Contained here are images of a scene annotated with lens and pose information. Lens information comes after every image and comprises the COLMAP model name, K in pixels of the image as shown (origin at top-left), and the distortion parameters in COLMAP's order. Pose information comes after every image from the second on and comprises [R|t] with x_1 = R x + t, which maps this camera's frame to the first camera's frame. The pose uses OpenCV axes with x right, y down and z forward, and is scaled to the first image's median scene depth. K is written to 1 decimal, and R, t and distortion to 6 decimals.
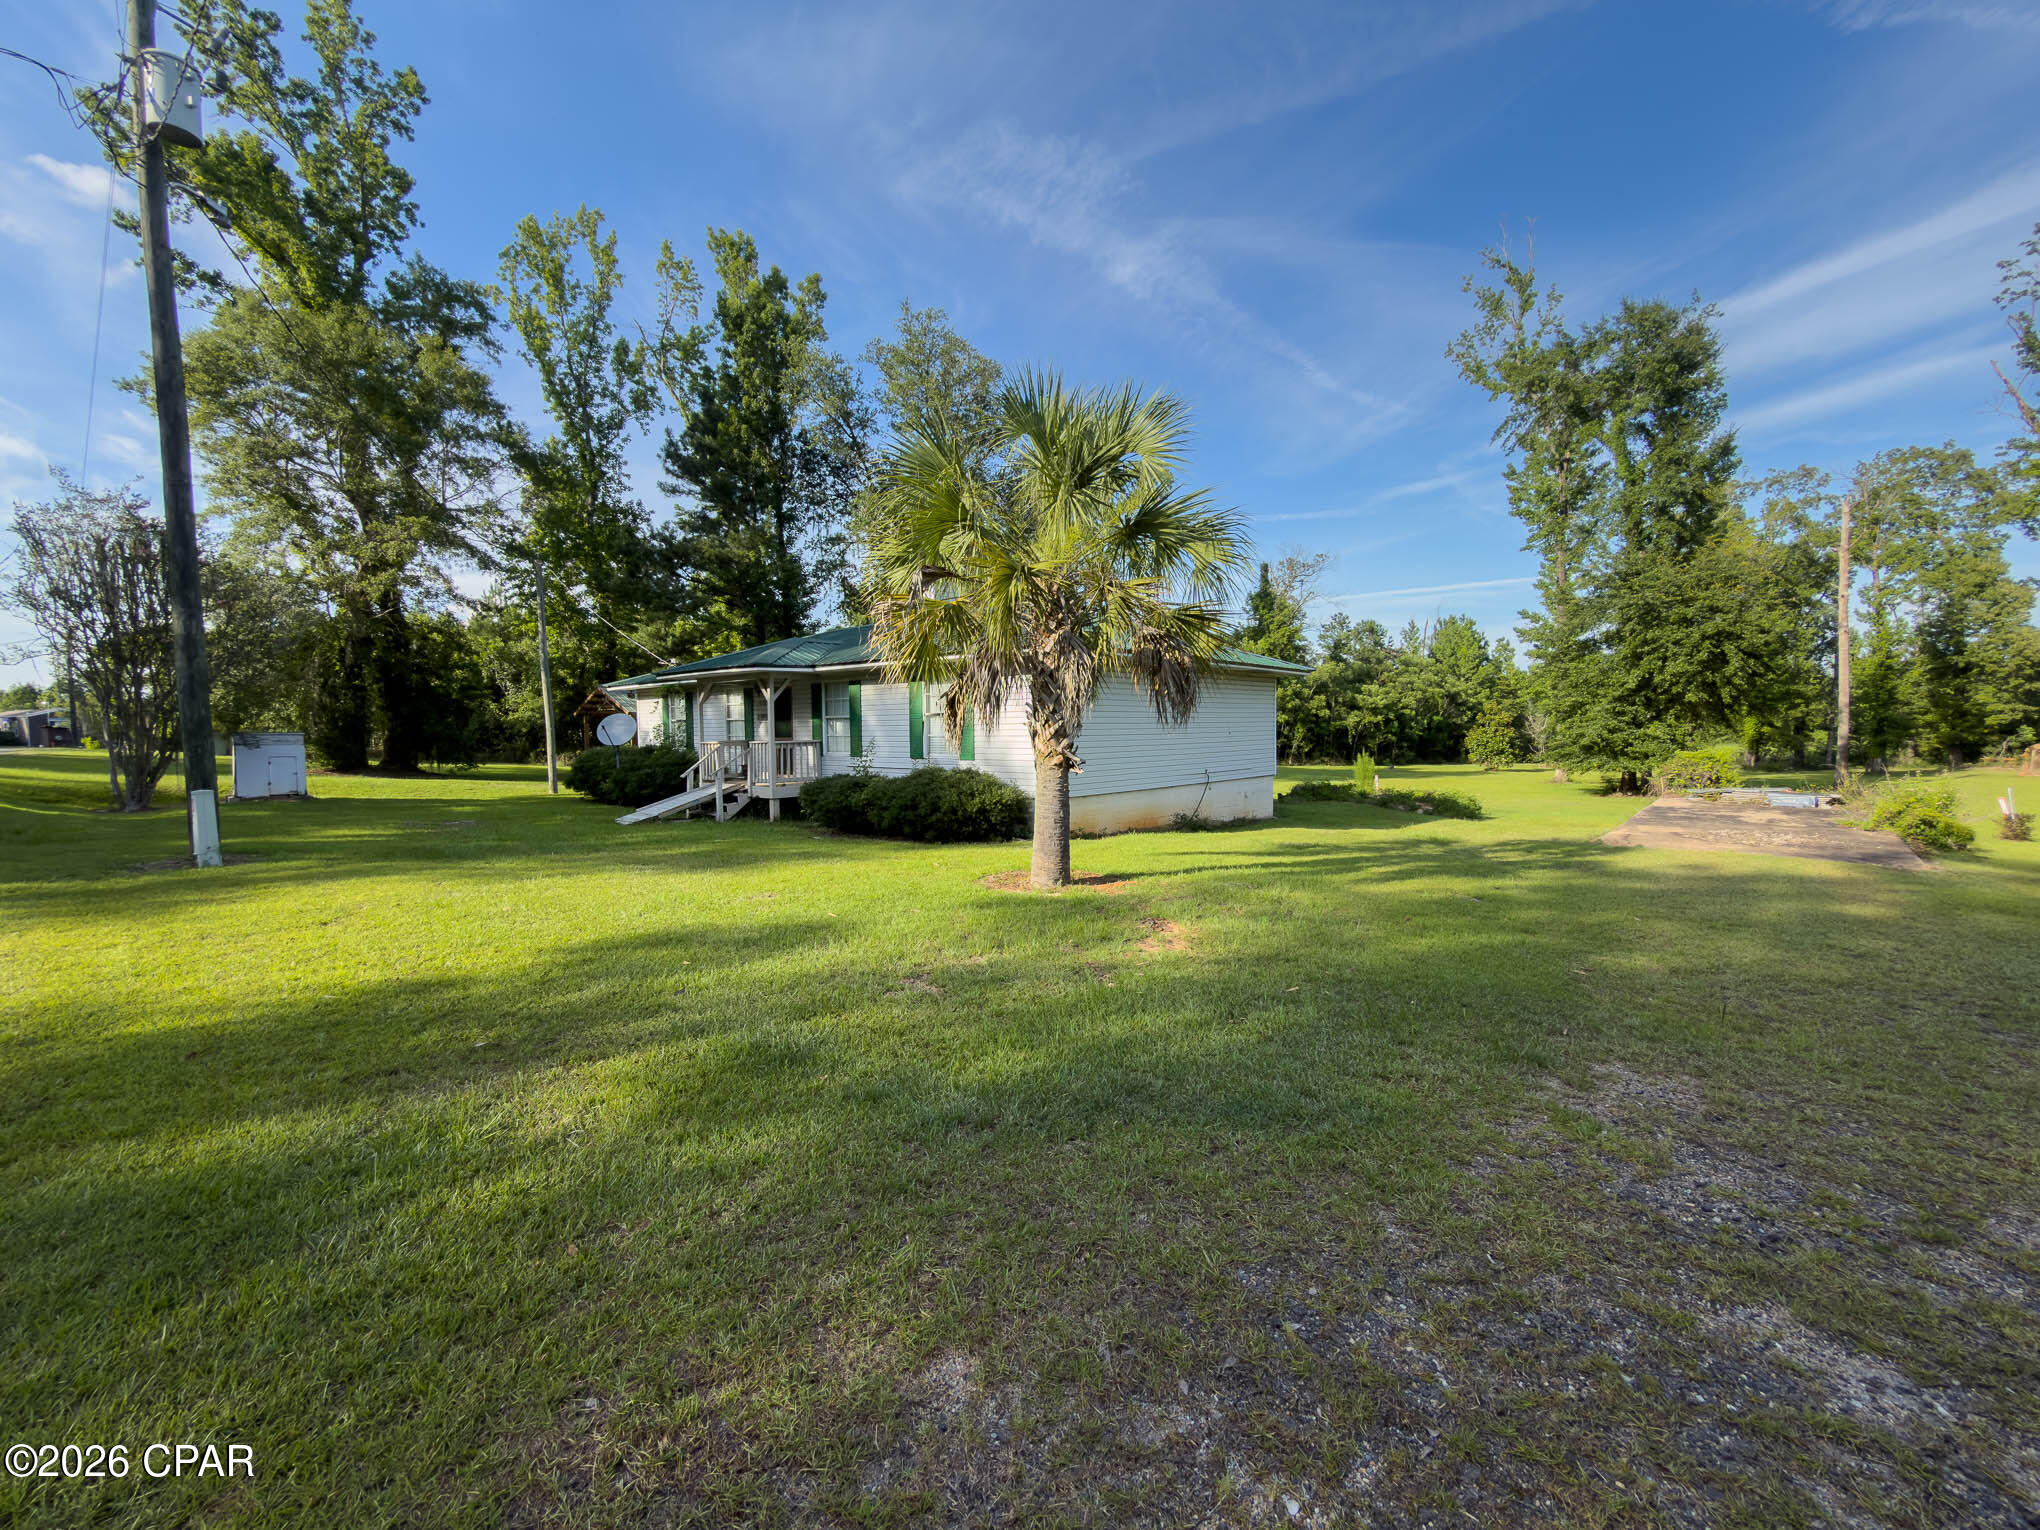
lens RADIAL K [[815.2, 0, 1022.3], [0, 815.2, 766.5], [0, 0, 1]] dist [-0.000920, 0.000113]
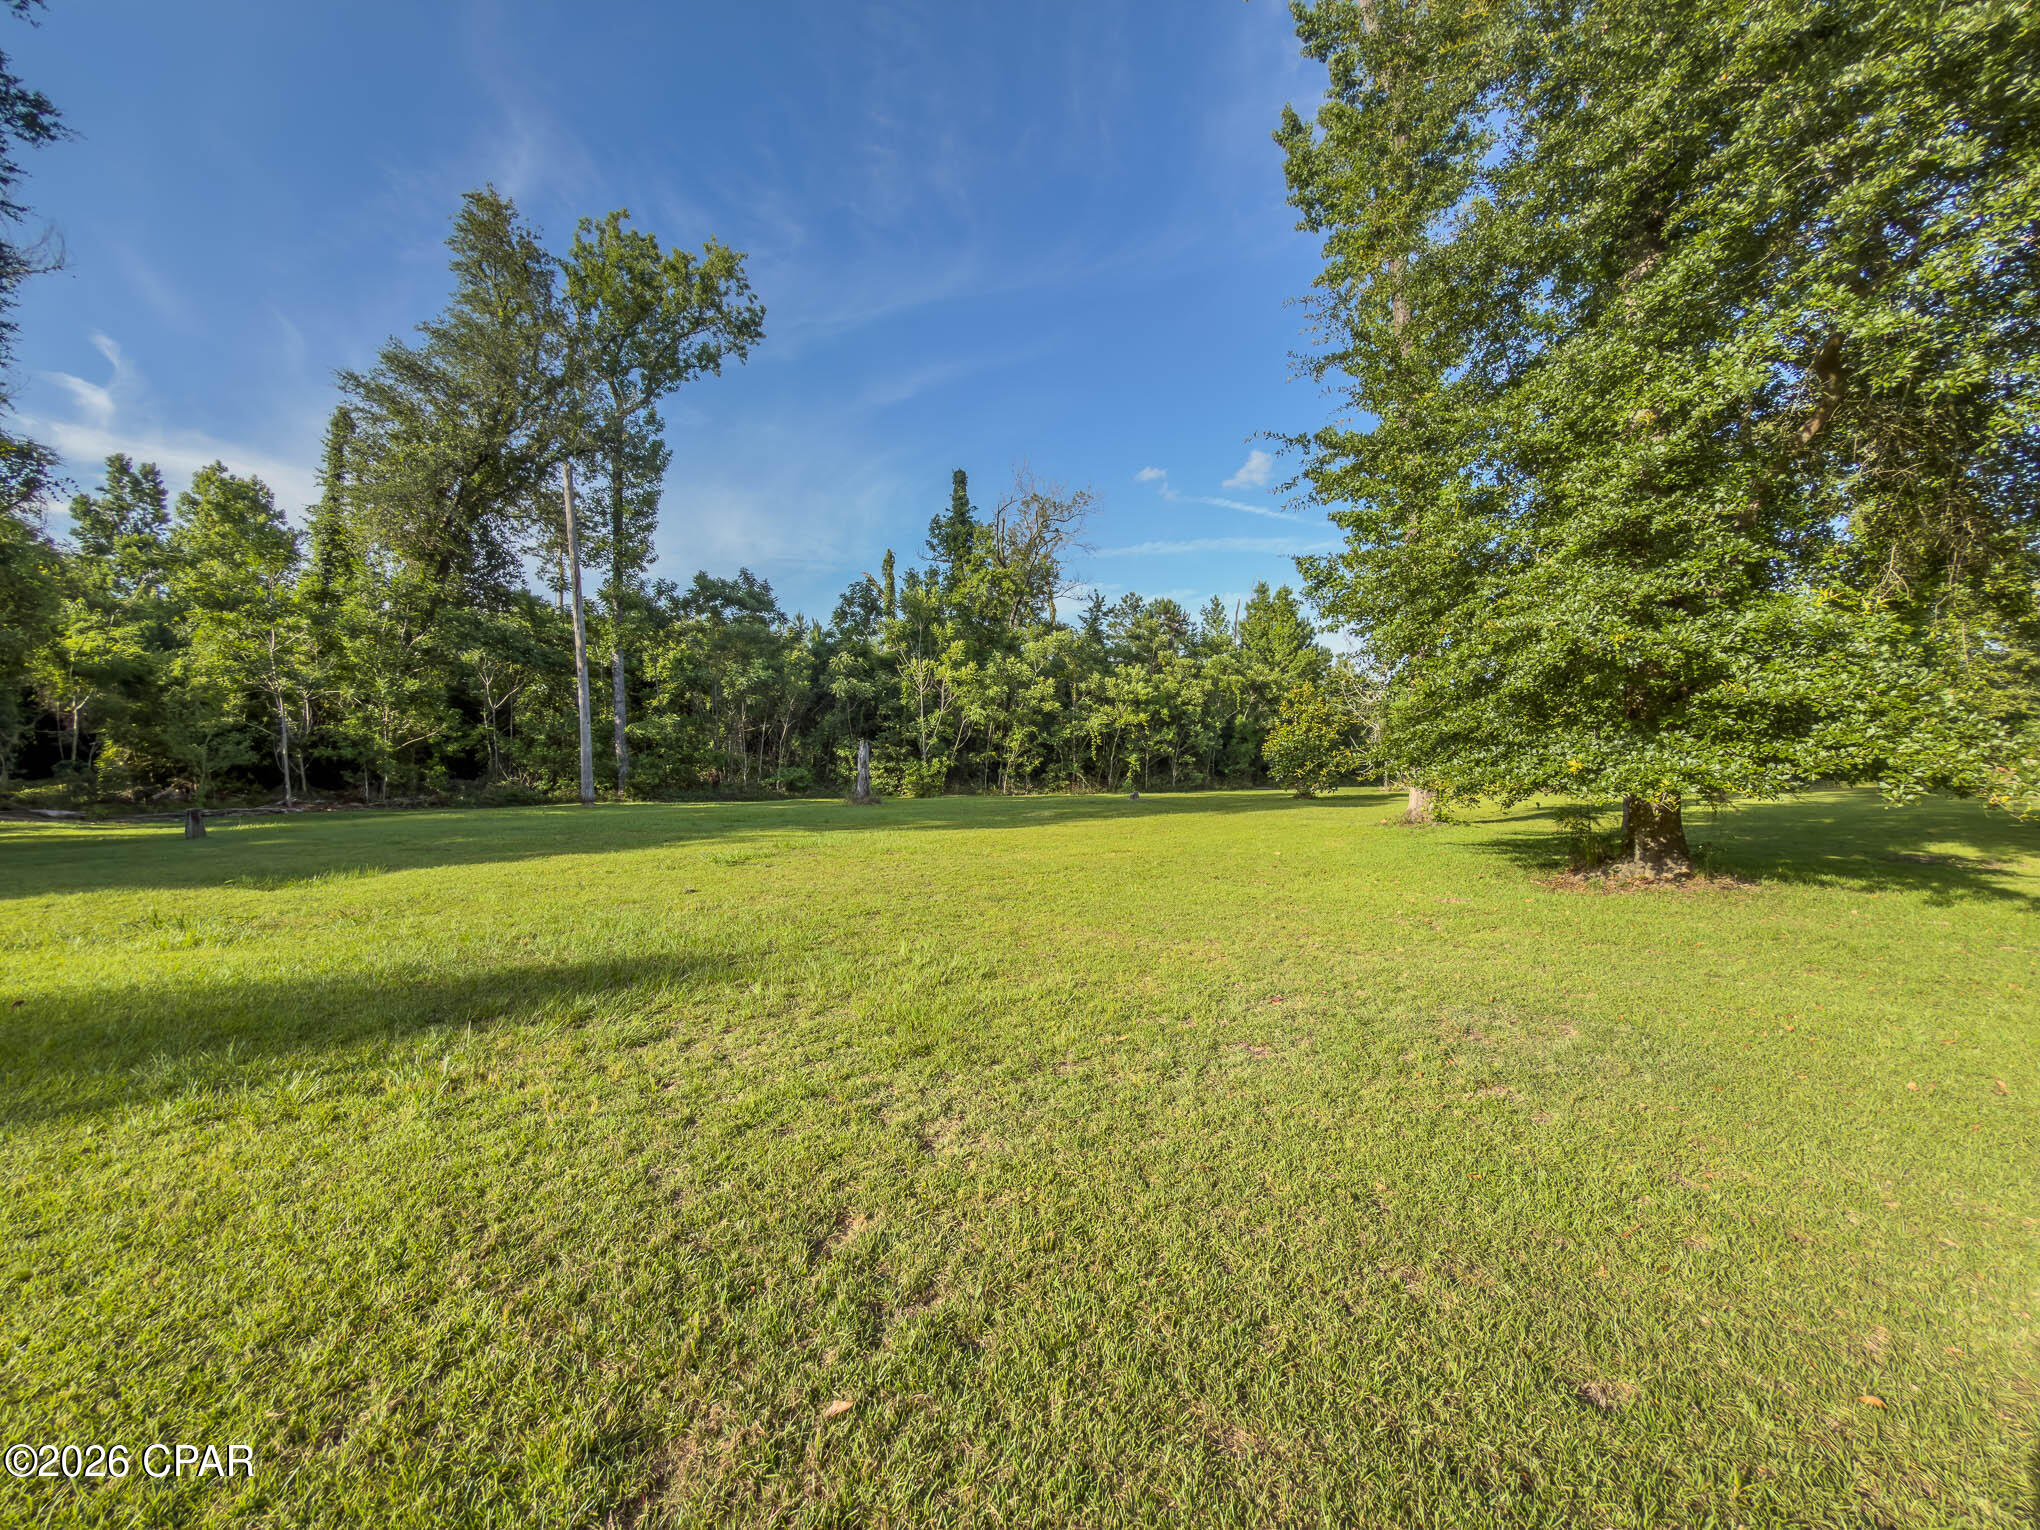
lens RADIAL K [[815.2, 0, 1022.3], [0, 815.2, 766.5], [0, 0, 1]] dist [-0.000920, 0.000113]
pose [[0.989281, -0.012450, 0.145496, 0.247914], [0.018742, 0.998944, -0.041957, 0.002670], [-0.144820, 0.044234, 0.988469, 0.384458]]
